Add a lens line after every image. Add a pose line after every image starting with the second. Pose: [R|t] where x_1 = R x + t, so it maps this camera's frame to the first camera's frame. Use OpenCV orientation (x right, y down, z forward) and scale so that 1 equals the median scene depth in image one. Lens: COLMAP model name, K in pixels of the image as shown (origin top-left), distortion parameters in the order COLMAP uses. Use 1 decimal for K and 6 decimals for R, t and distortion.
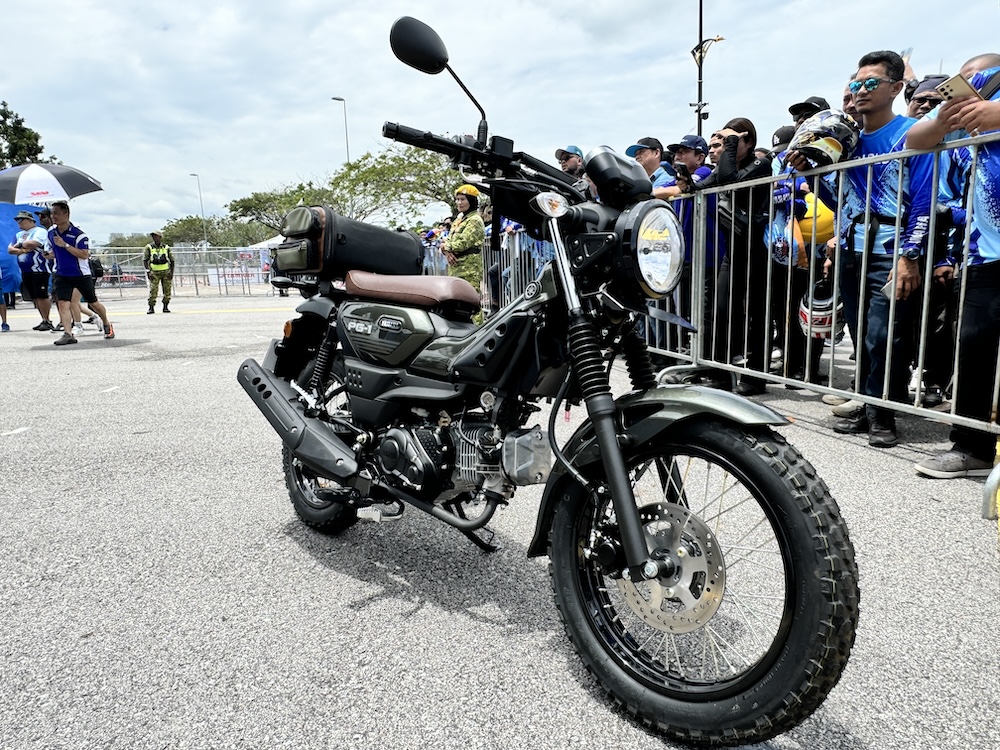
lens RADIAL K [[670.4, 0, 500.0], [0, 670.4, 375.0], [0, 0, 1]] dist [0.000535, 0.000113]
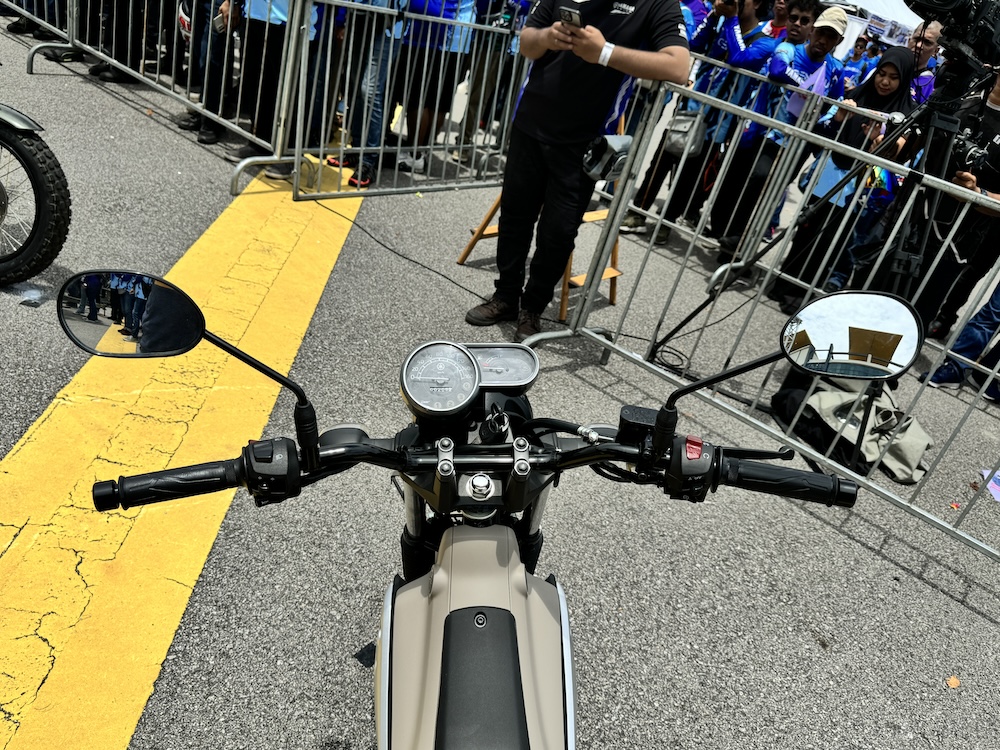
lens RADIAL K [[794.5, 0, 500.0], [0, 794.5, 375.0], [0, 0, 1]] dist [-0.001952, -0.001637]
pose [[0.771331, -0.076838, 0.631778, -0.077804], [-0.186894, 0.921571, 0.340261, -0.330104], [-0.608374, -0.380529, 0.696476, -1.847365]]
